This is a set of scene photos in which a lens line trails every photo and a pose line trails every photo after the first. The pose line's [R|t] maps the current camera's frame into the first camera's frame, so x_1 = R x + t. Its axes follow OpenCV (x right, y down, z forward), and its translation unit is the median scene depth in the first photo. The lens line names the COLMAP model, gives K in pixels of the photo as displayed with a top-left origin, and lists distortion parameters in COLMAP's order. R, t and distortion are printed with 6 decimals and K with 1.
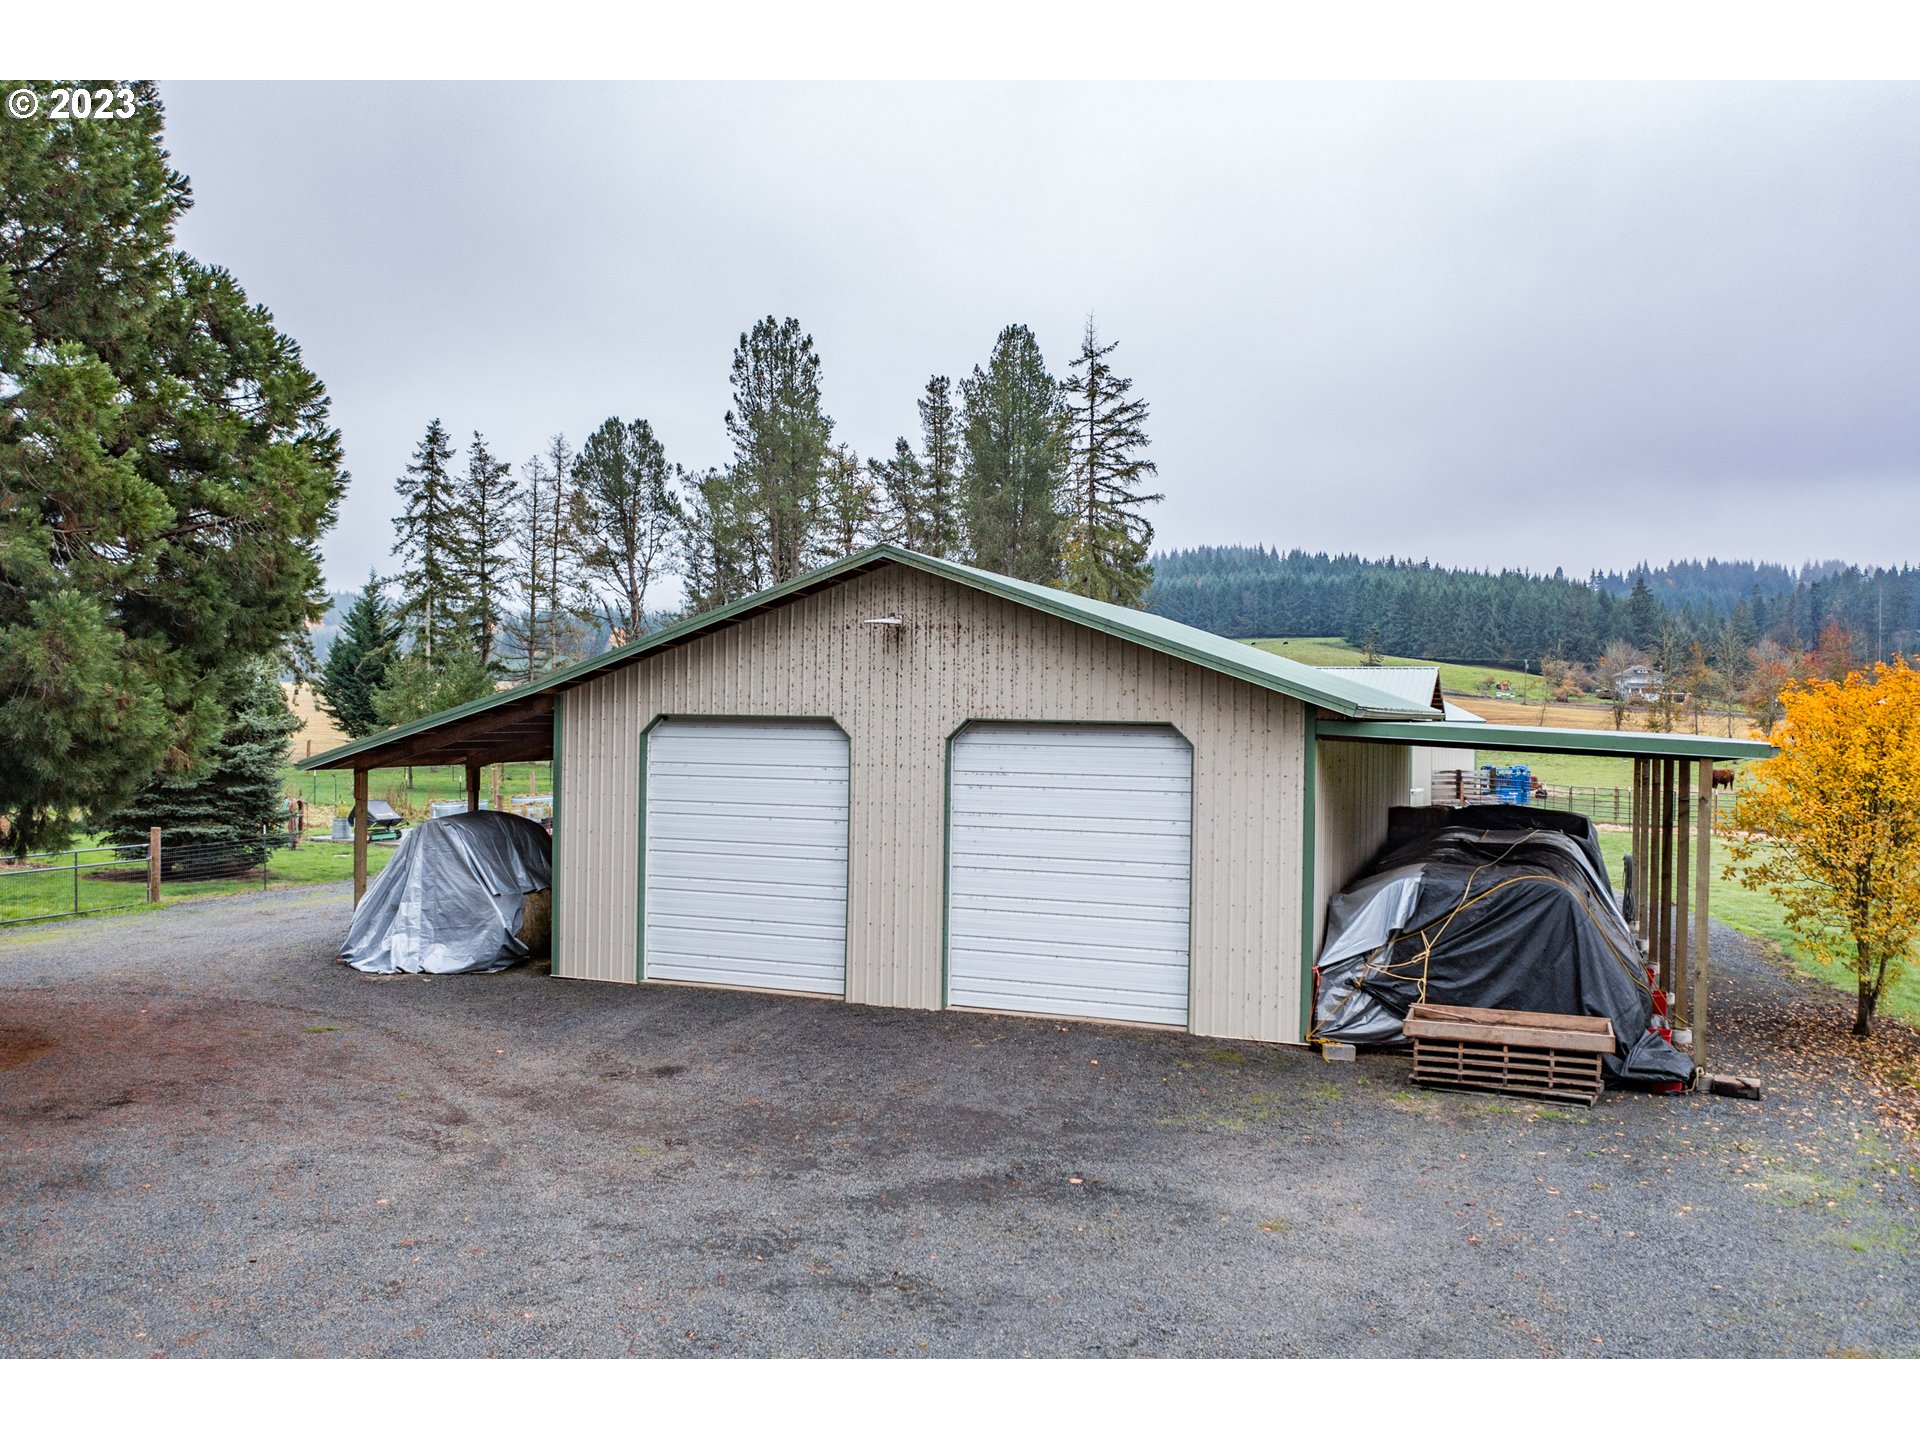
lens RADIAL K [[1544.8, 0, 960.0], [0, 1544.8, 720.0], [0, 0, 1]] dist [-0.021578, -0.000375]
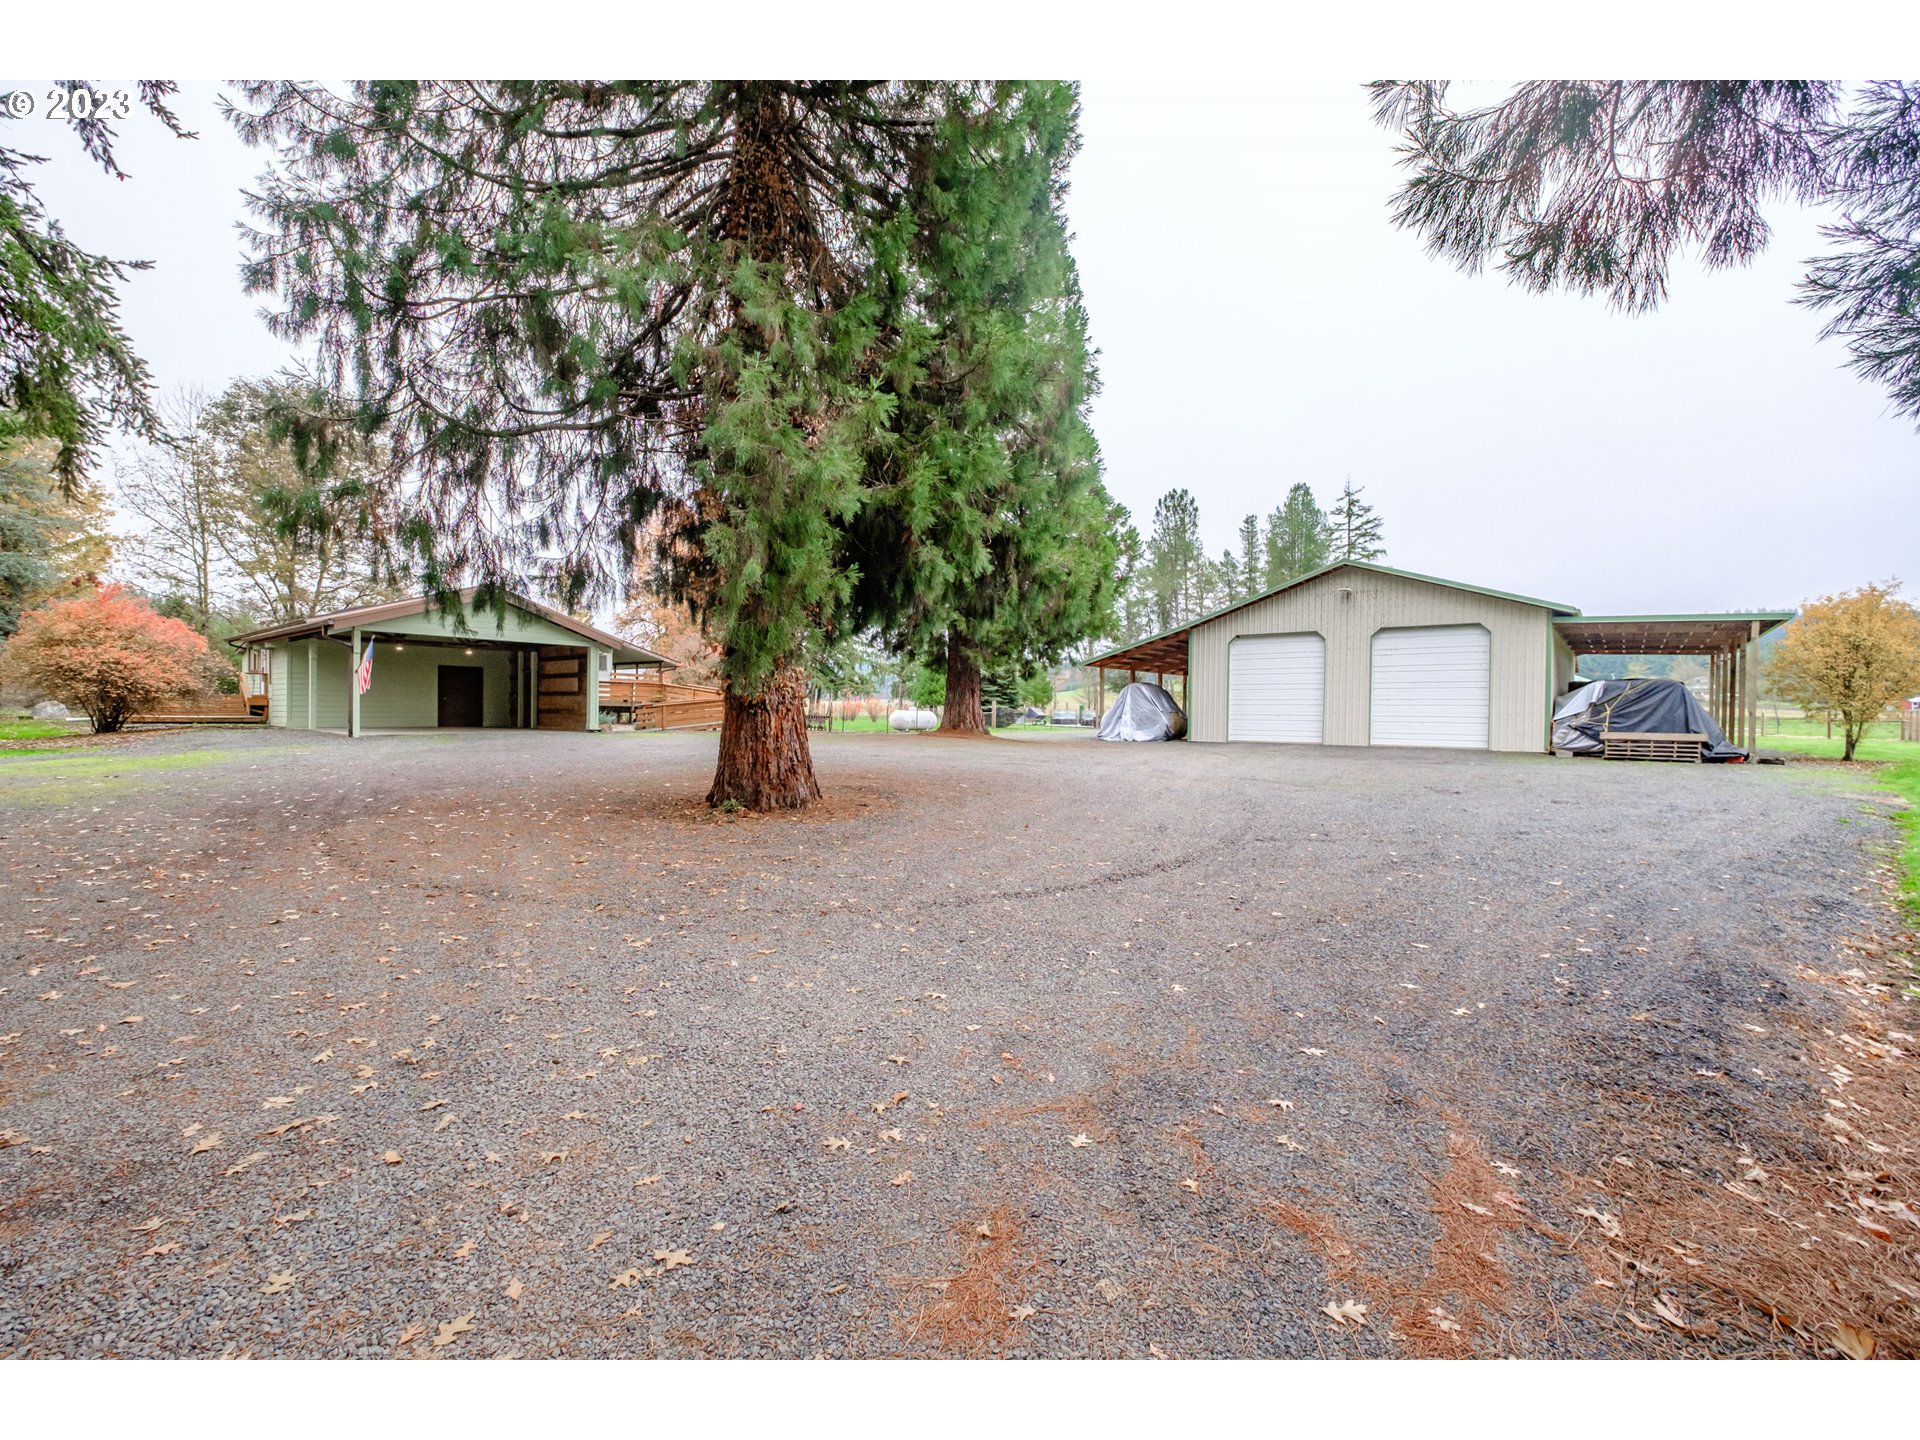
lens RADIAL K [[834.0, 0, 944.2], [0, 834.0, 723.1], [0, 0, 1]] dist [-0.010167, 0.000881]
pose [[0.947851, 0.000351, -0.318715, -0.060195], [0.001377, 0.999986, 0.005197, 0.037162], [0.318712, -0.005364, 0.947836, -0.124202]]
